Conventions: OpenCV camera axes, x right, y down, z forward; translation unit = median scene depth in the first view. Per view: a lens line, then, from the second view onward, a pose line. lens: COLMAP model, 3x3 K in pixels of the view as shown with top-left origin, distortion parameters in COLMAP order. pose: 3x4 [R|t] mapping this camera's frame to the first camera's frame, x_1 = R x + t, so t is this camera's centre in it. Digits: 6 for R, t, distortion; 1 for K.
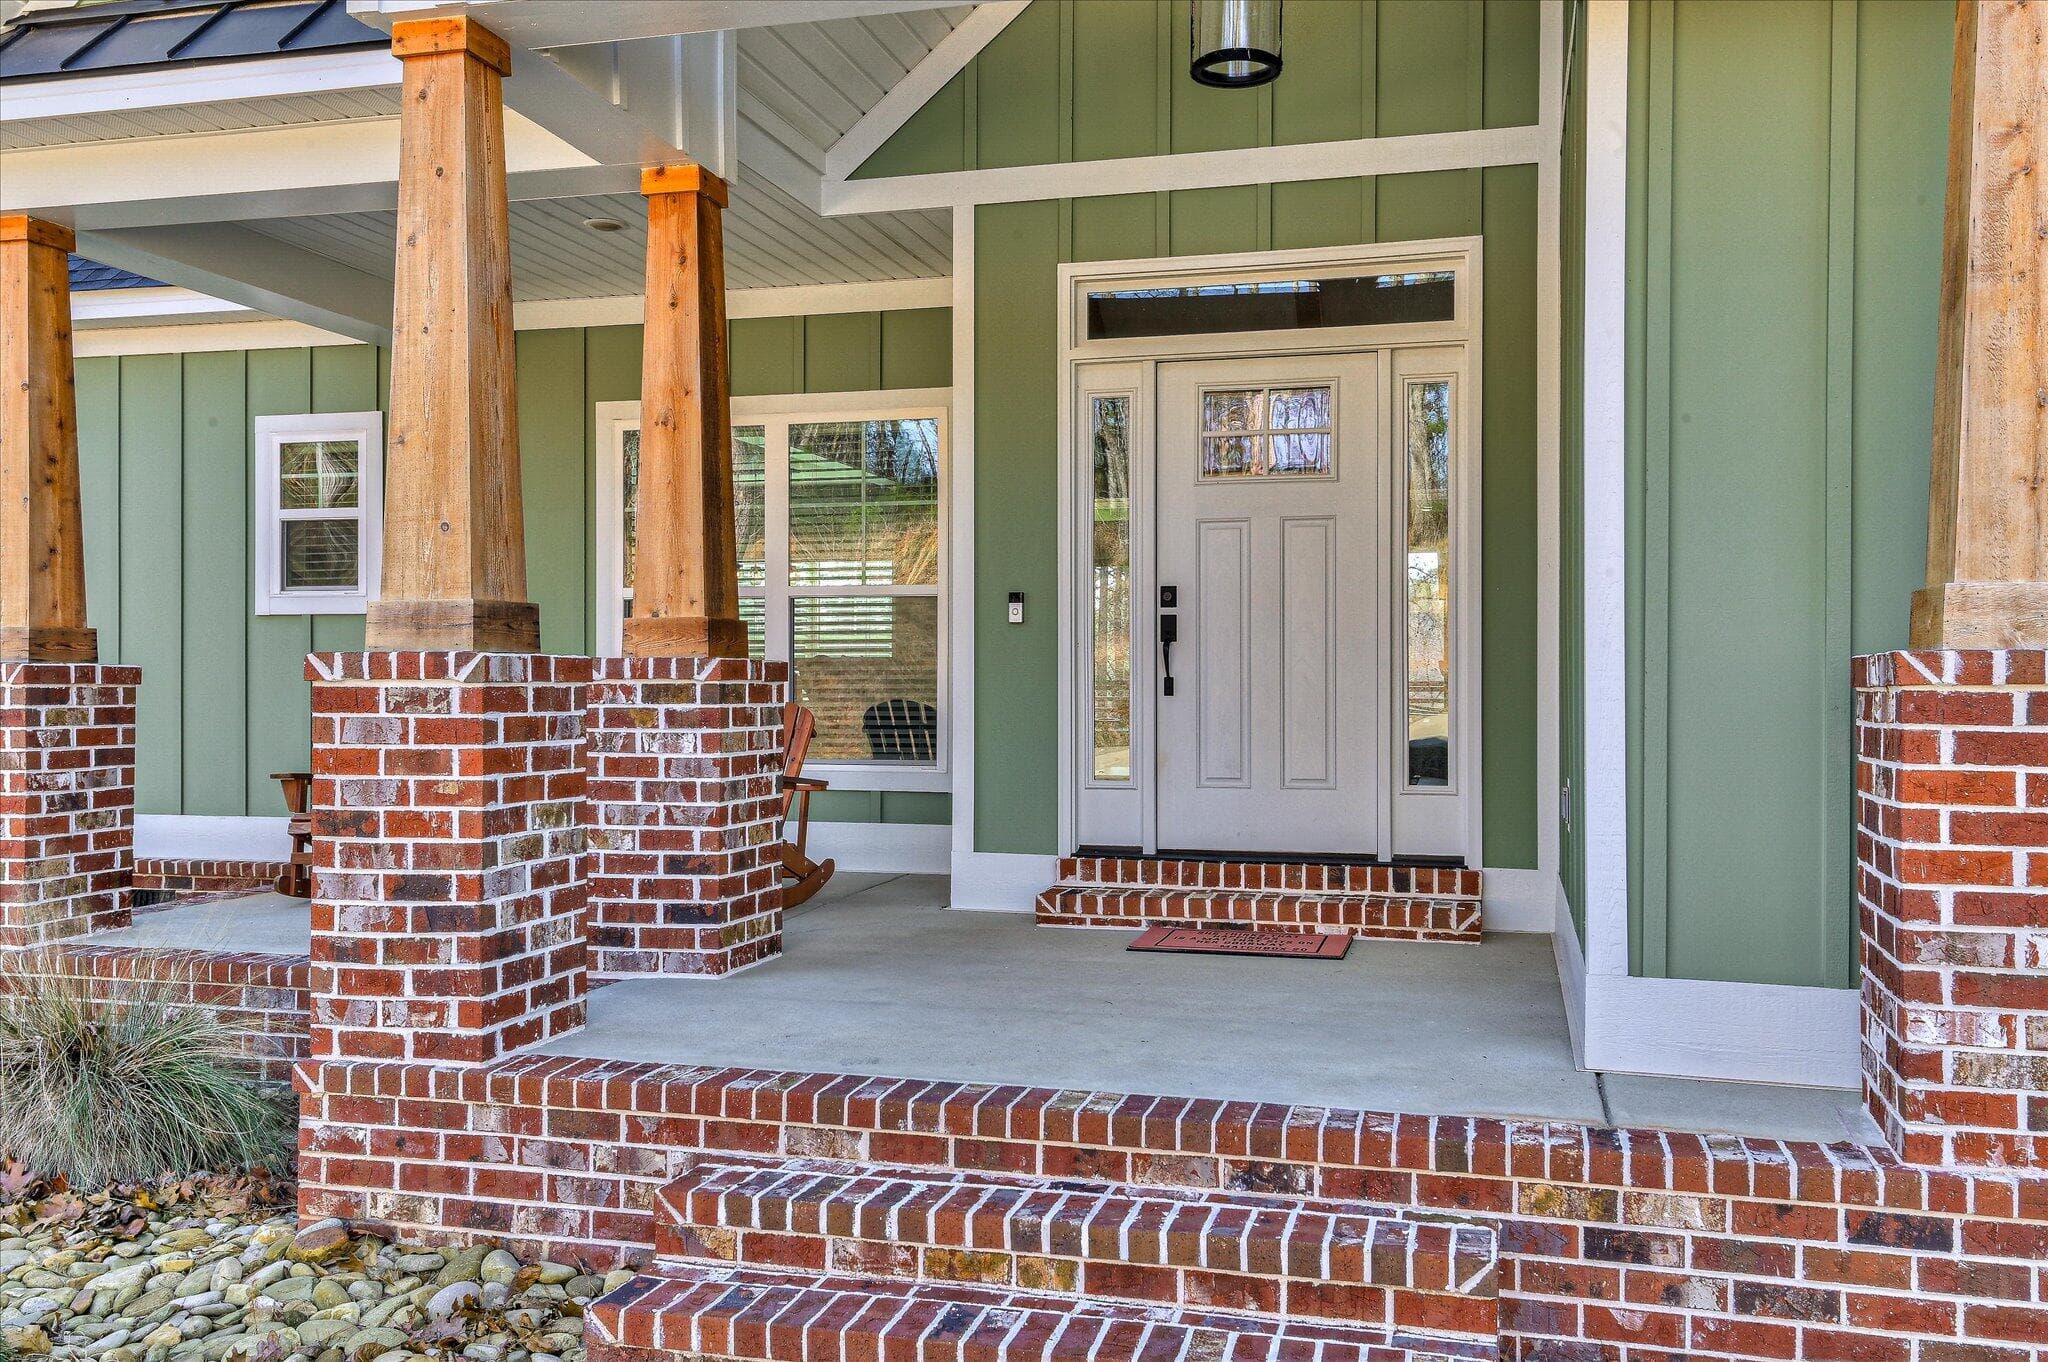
lens RADIAL K [[1790.3, 0, 1027.1], [0, 1790.3, 690.6], [0, 0, 1]] dist [-0.055155, -0.057515]
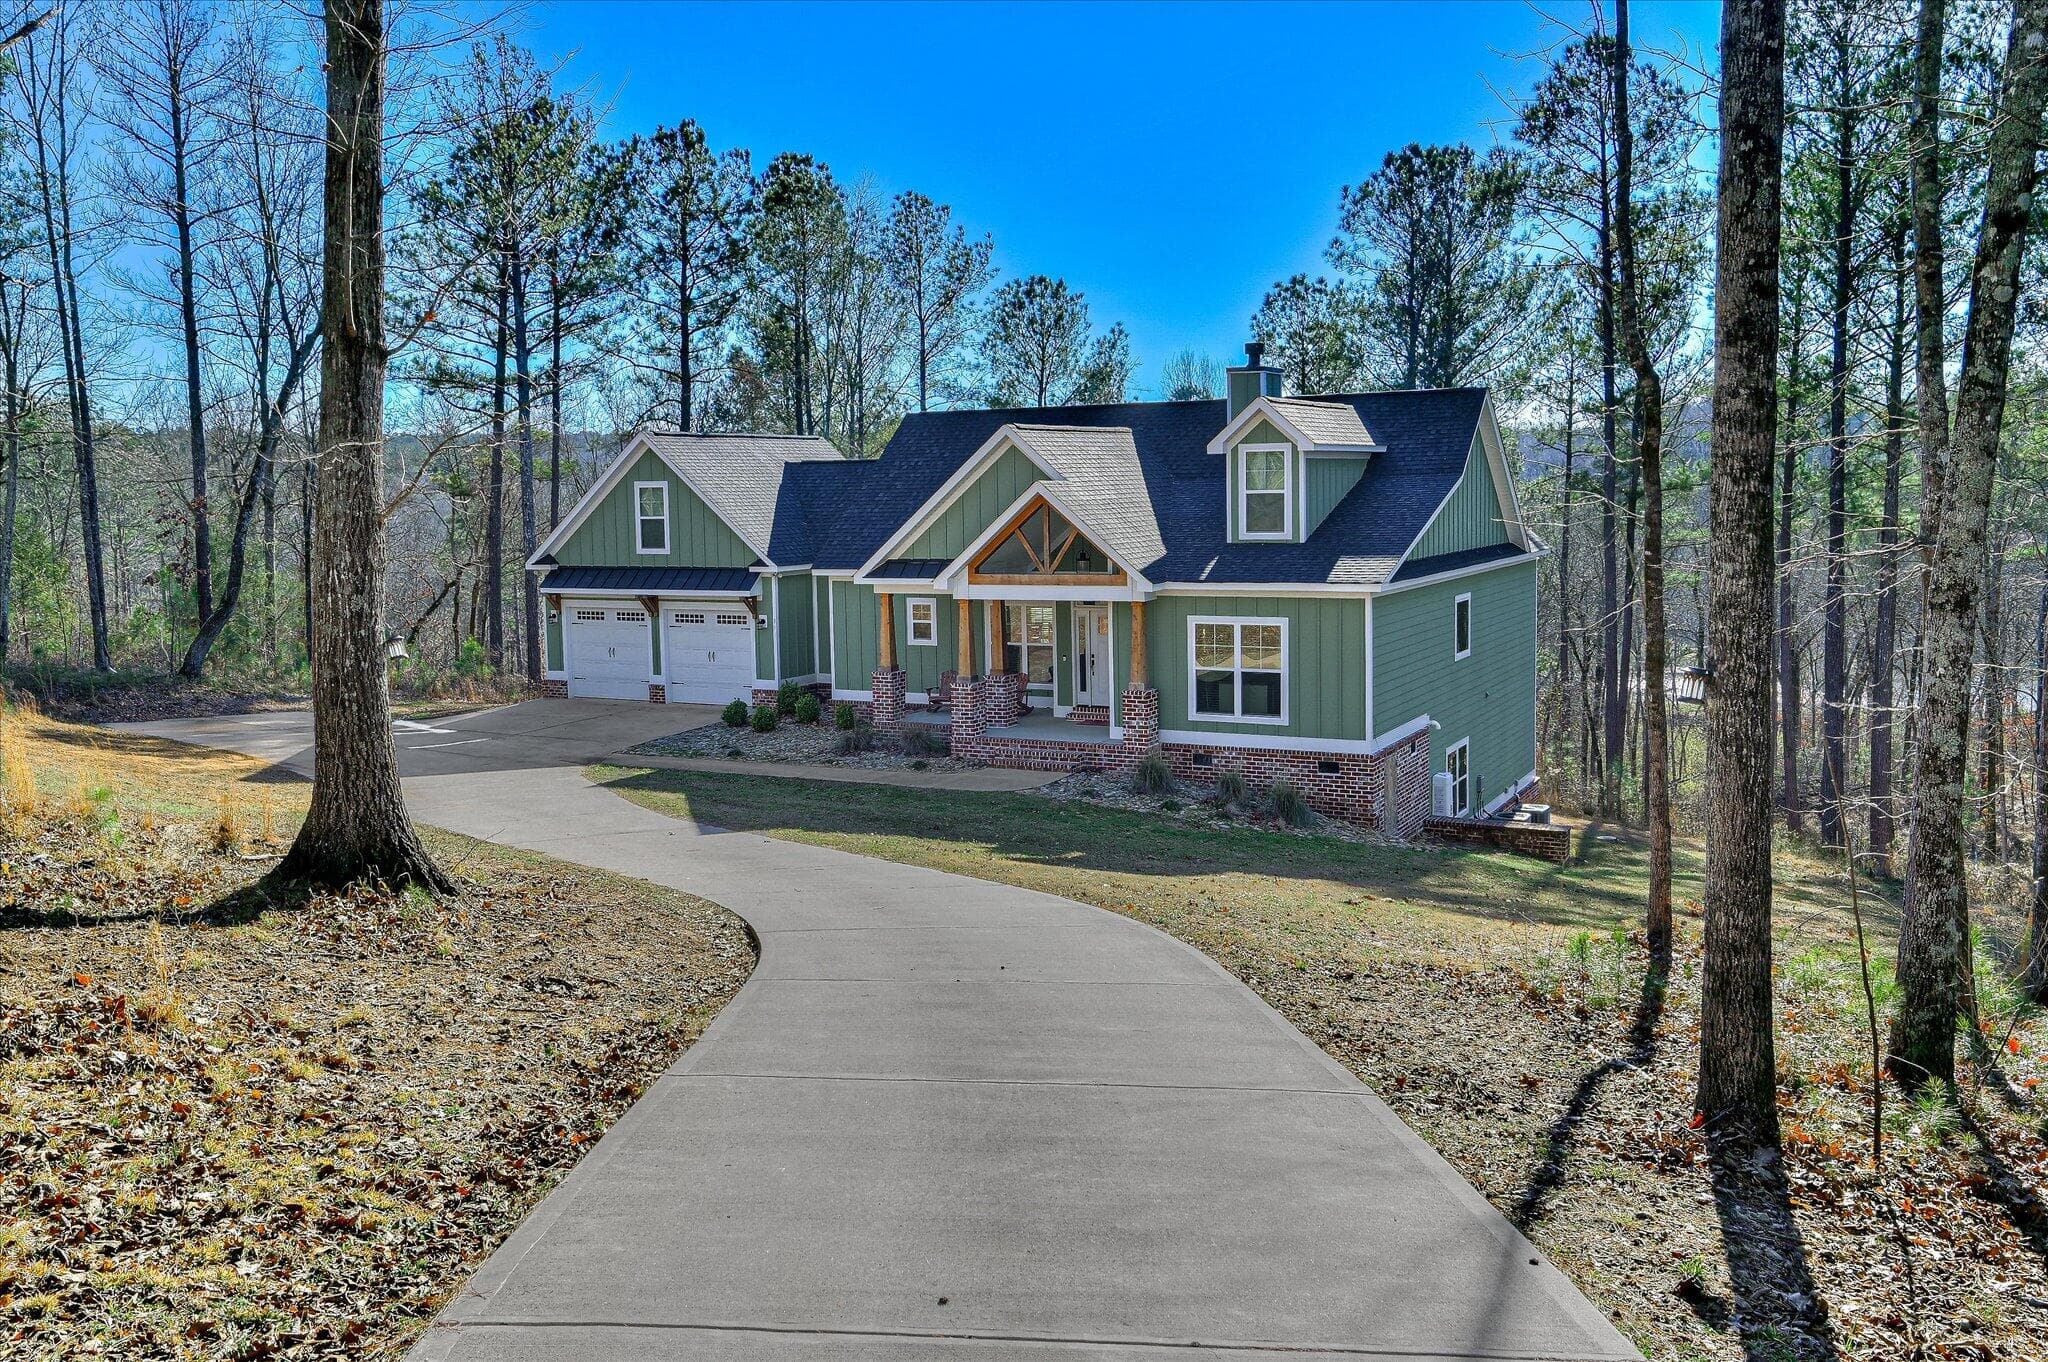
lens RADIAL K [[1790.3, 0, 1024.9], [0, 1790.3, 684.6], [0, 0, 1]] dist [-0.055155, -0.057515]
pose [[0.978135, 0.012932, -0.207567, 0.952108], [0.011188, 0.993348, 0.114609, -0.564897], [0.207668, -0.114425, 0.971484, -4.060208]]
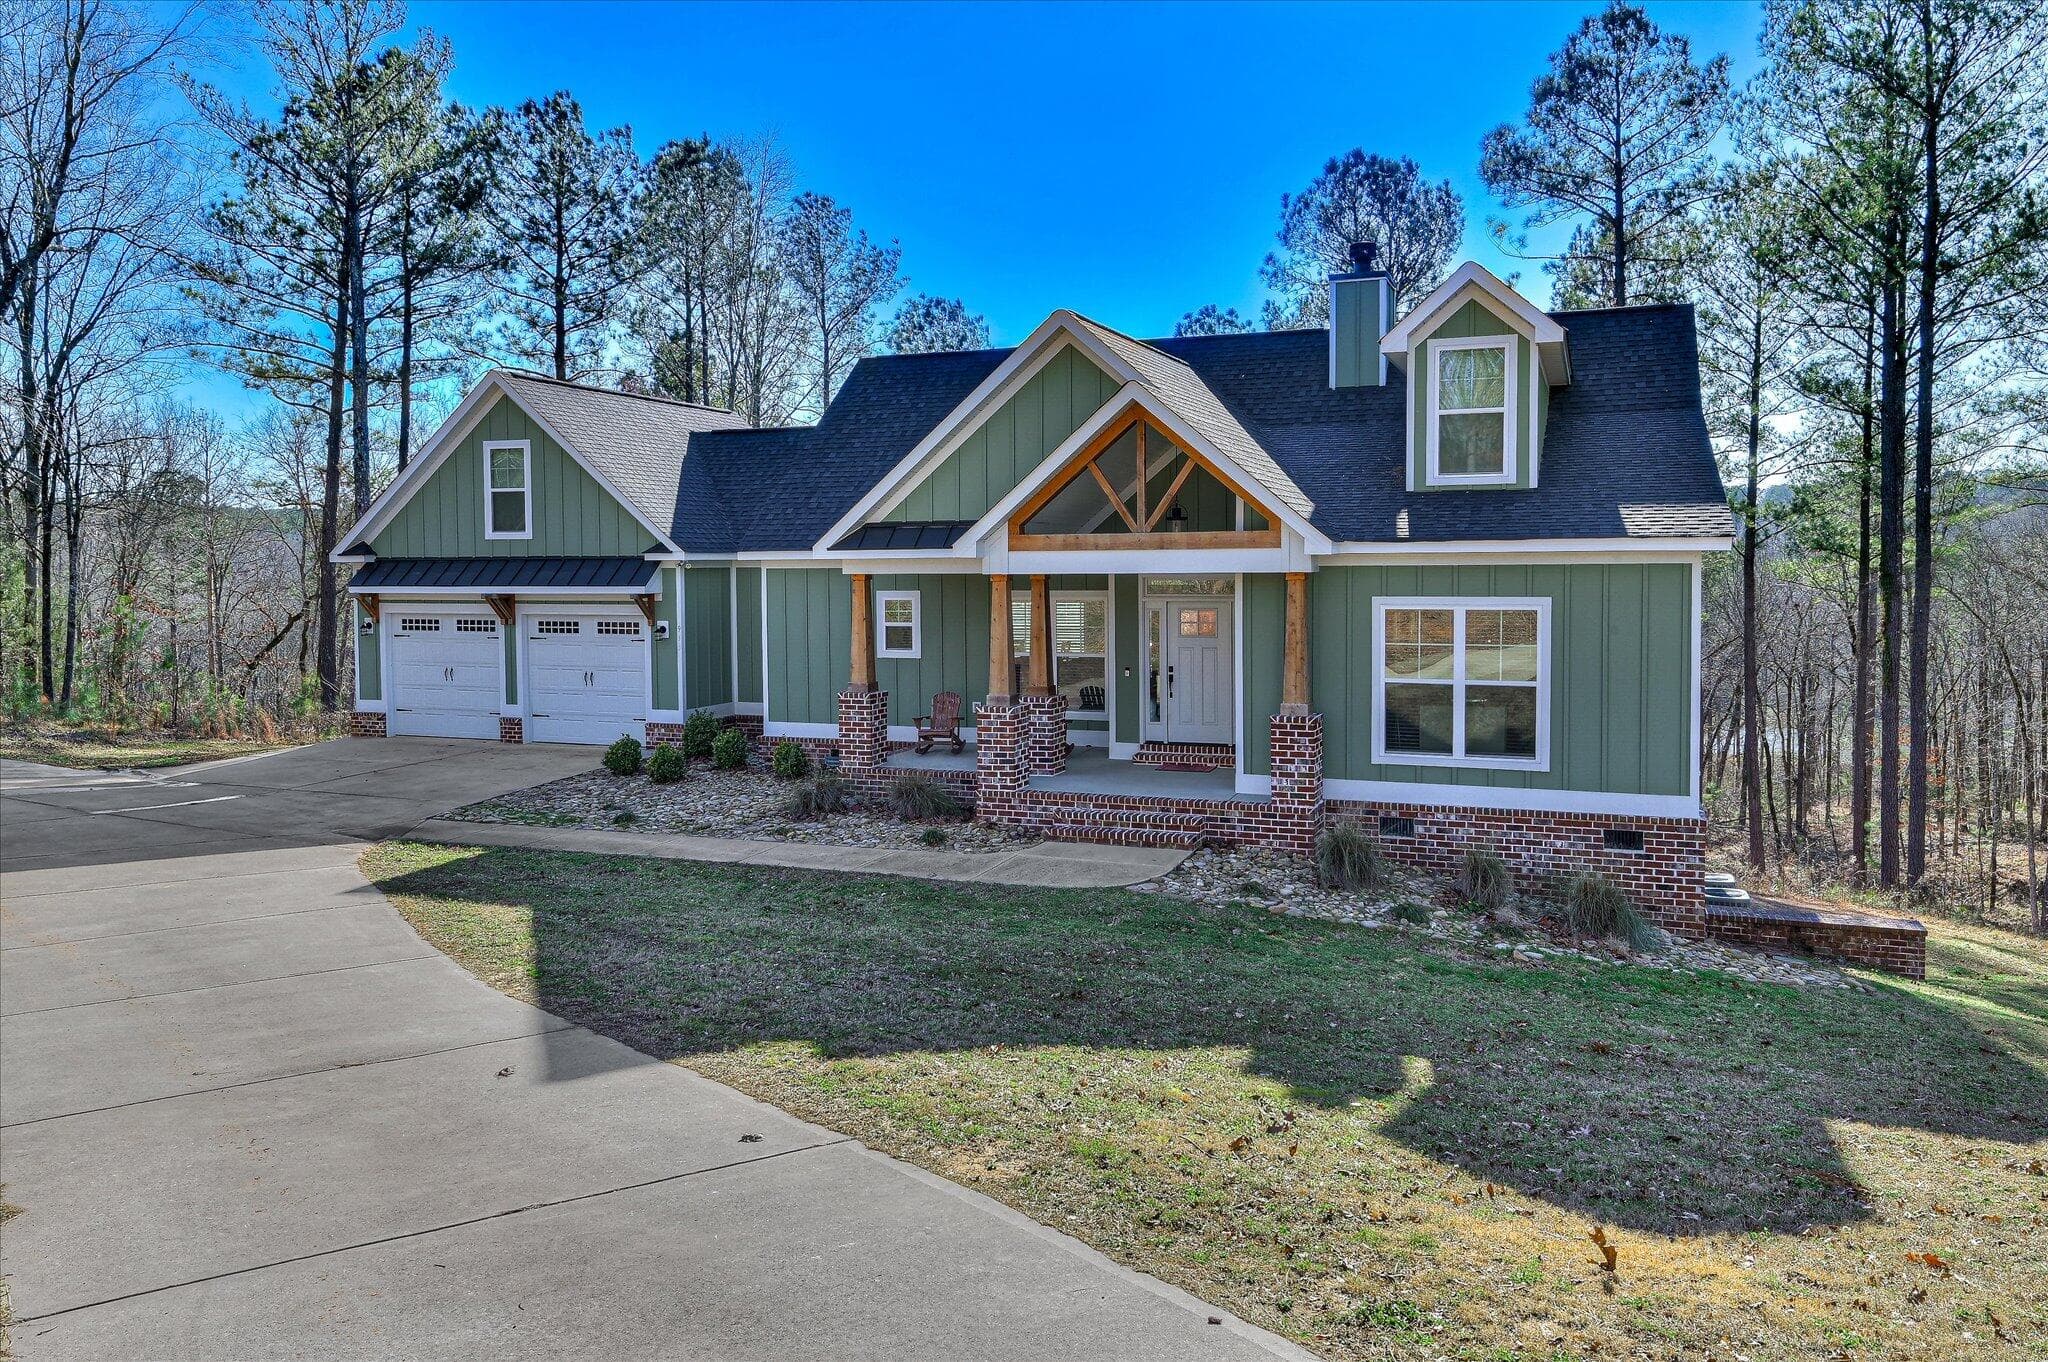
lens RADIAL K [[1507.2, 0, 1039.8], [0, 1507.2, 645.1], [0, 0, 1]] dist [-0.009421, -0.032919]
pose [[0.996047, 0.006181, -0.088610, 0.084910], [-0.001130, 0.998377, 0.056947, -0.269547], [0.088818, -0.056622, 0.994437, -1.957224]]
